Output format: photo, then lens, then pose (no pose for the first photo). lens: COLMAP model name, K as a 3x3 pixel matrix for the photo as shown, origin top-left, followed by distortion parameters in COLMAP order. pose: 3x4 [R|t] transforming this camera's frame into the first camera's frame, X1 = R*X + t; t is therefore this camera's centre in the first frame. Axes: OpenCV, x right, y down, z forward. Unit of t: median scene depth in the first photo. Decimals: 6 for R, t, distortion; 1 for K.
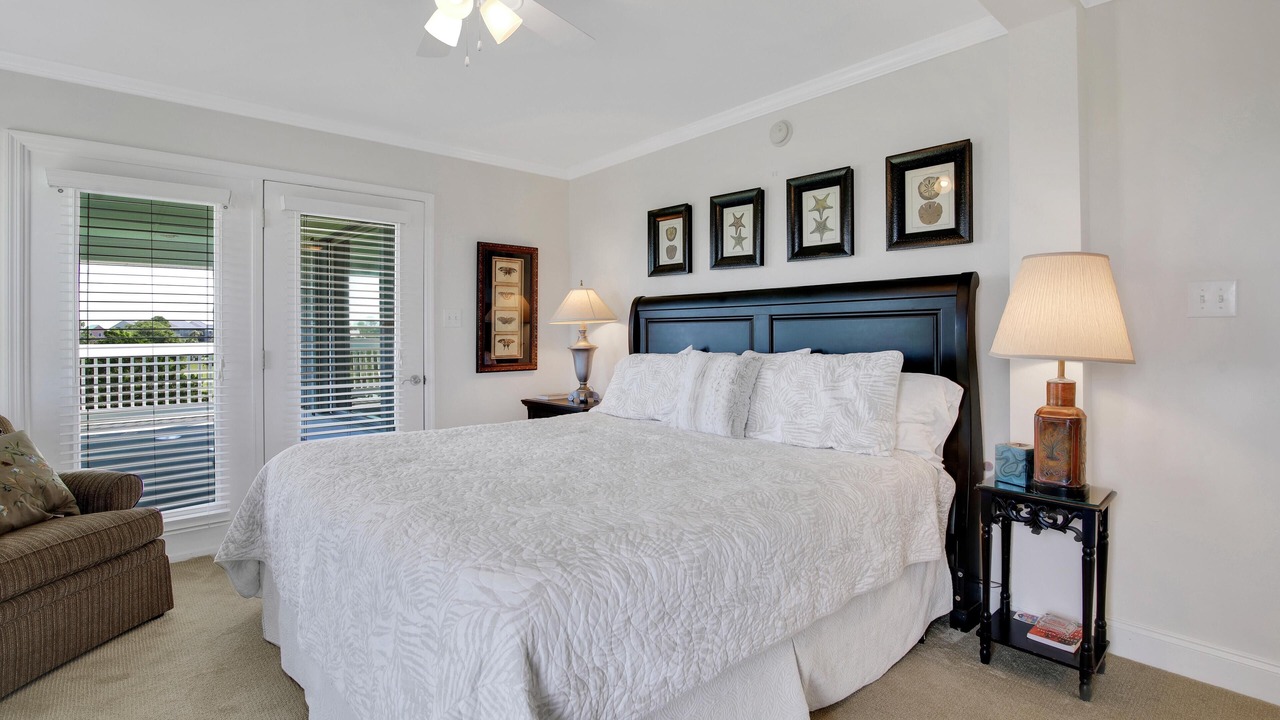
lens RADIAL K [[598.4, 0, 639.8], [0, 598.4, 332.1], [0, 0, 1]] dist [-0.016525, -0.000004]
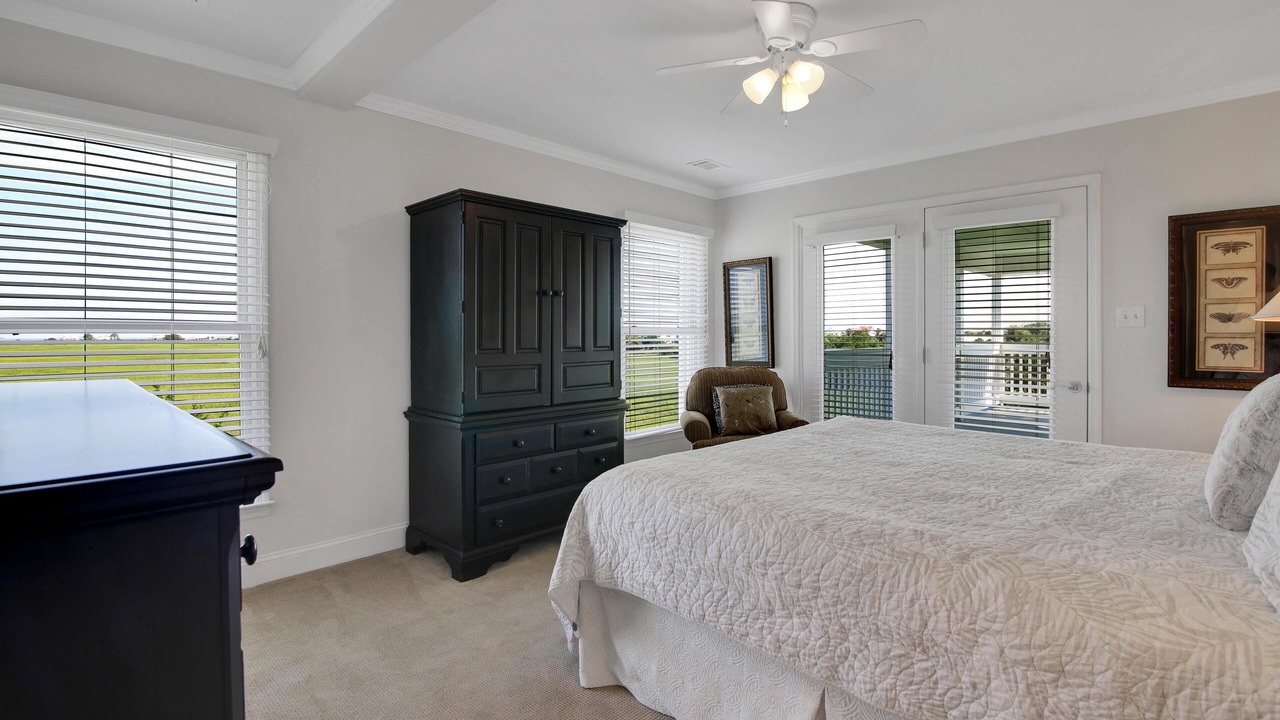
lens RADIAL K [[598.4, 0, 639.8], [0, 598.4, 332.1], [0, 0, 1]] dist [-0.016525, -0.000004]
pose [[0.054981, 0.001807, -0.998486, 0.842270], [-0.001545, 0.999997, 0.001725, -0.004739], [0.998486, 0.001448, 0.054984, 0.522997]]
